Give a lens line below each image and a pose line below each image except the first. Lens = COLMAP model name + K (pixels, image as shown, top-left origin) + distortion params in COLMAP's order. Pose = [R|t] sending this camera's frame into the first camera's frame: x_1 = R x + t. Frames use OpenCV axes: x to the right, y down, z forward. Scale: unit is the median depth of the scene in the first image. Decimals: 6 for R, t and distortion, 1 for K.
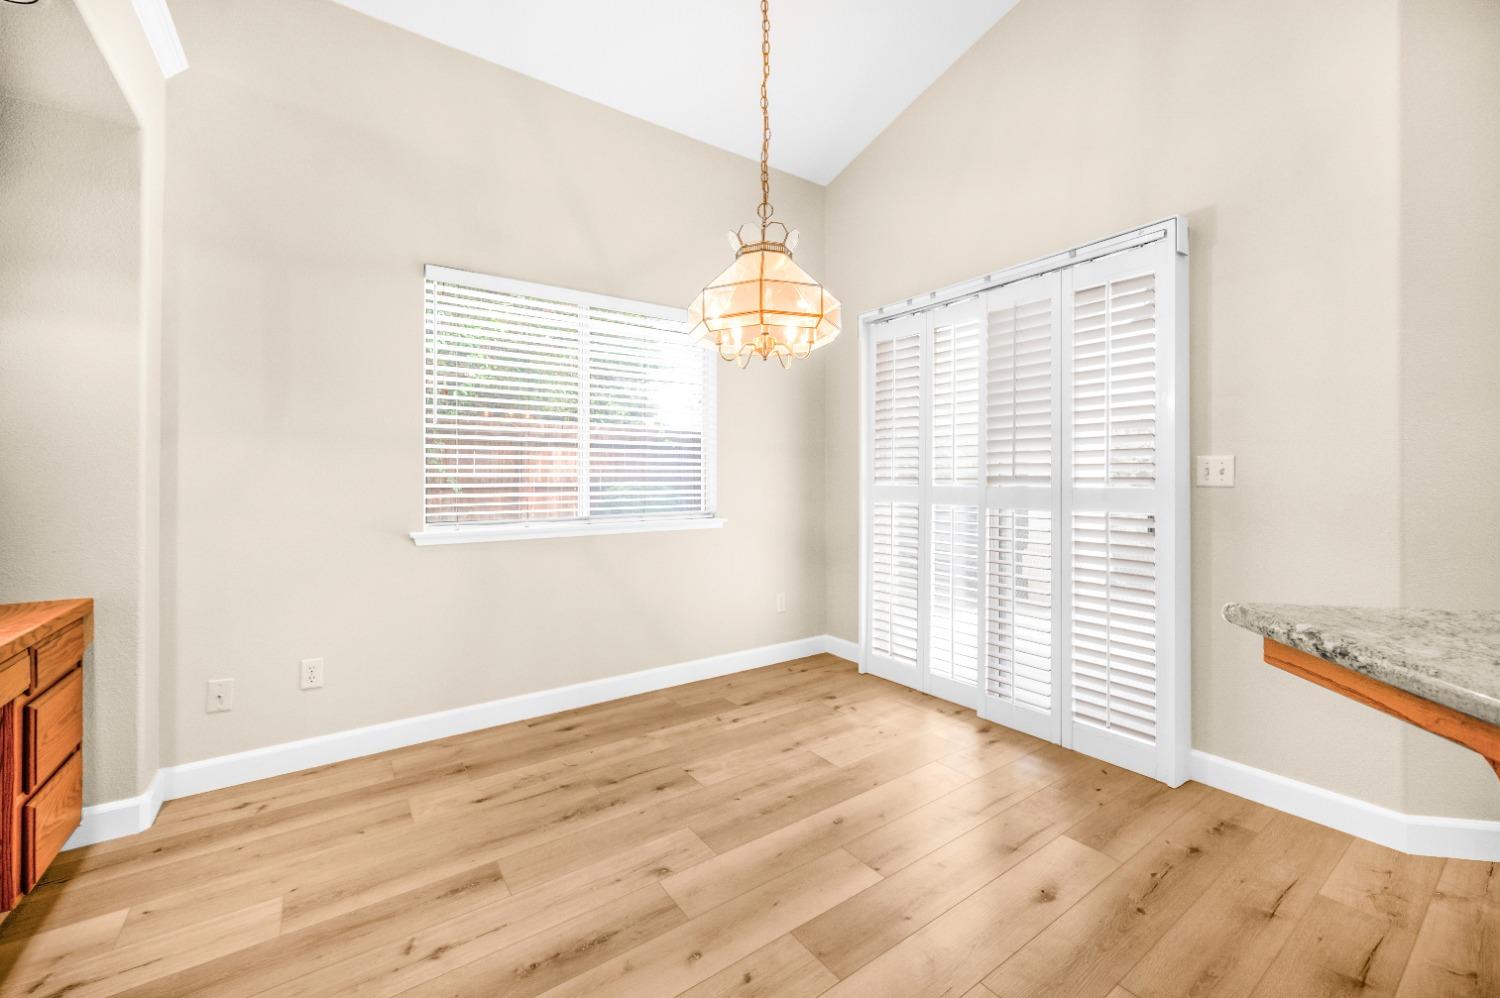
lens RADIAL K [[600.9, 0, 759.3], [0, 600.9, 474.4], [0, 0, 1]] dist [-0.000232, 0.000001]
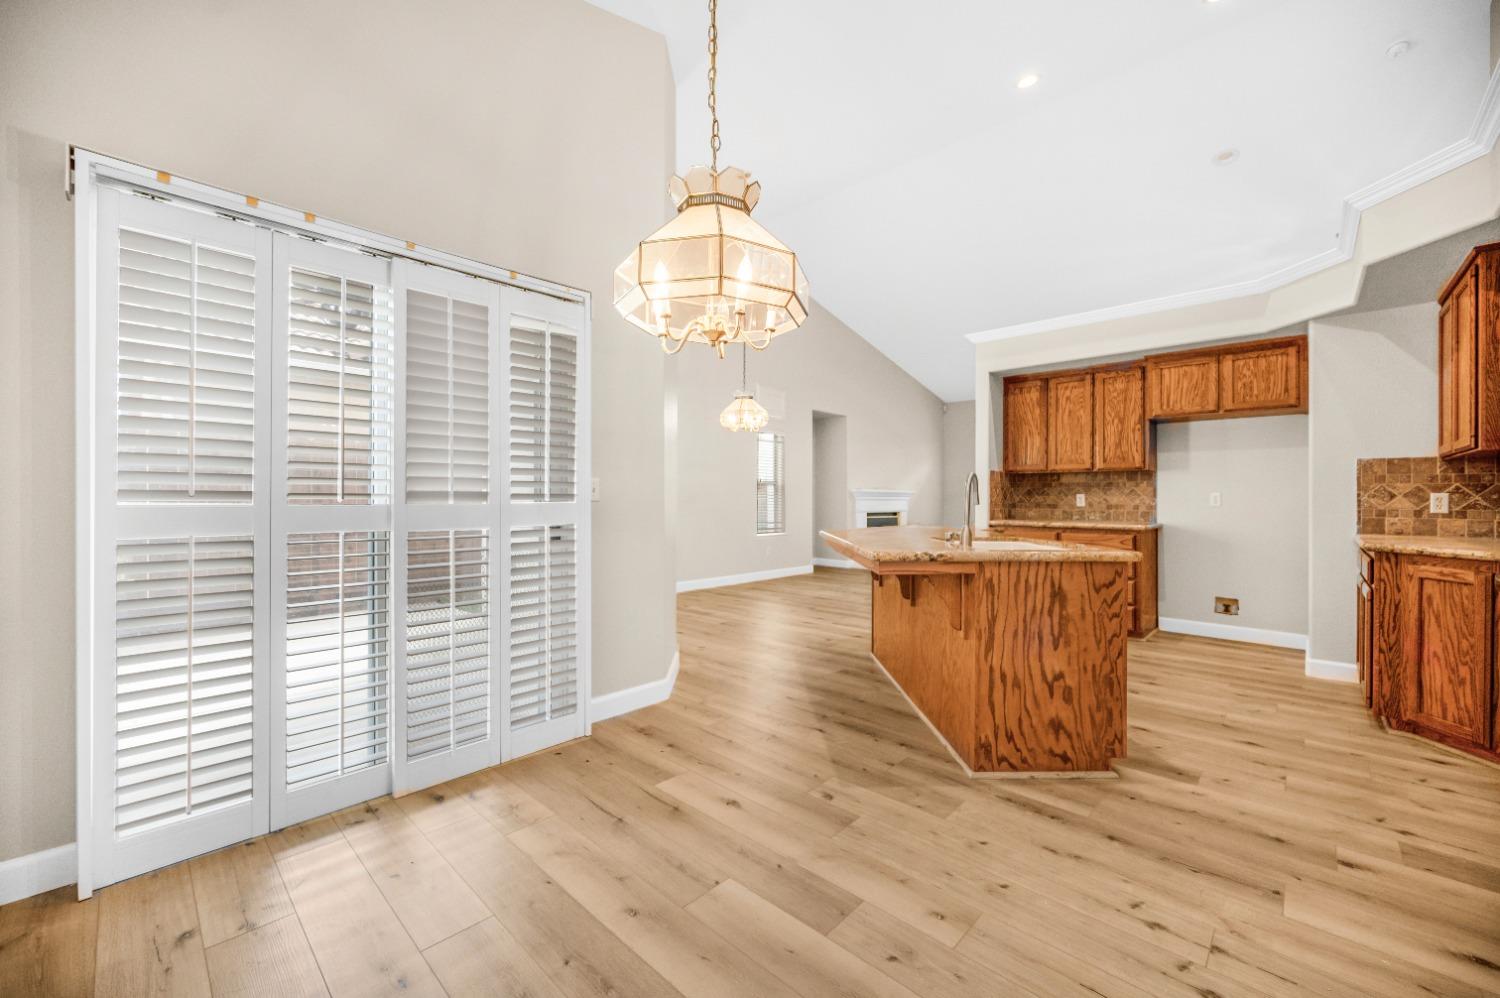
lens RADIAL K [[594.9, 0, 757.5], [0, 594.9, 497.4], [0, 0, 1]] dist [-0.001427, -0.000028]
pose [[-0.190095, -0.002456, 0.981763, -0.741242], [-0.008429, 0.999964, 0.000870, 0.009598], [-0.981729, -0.008110, -0.190109, 1.054542]]
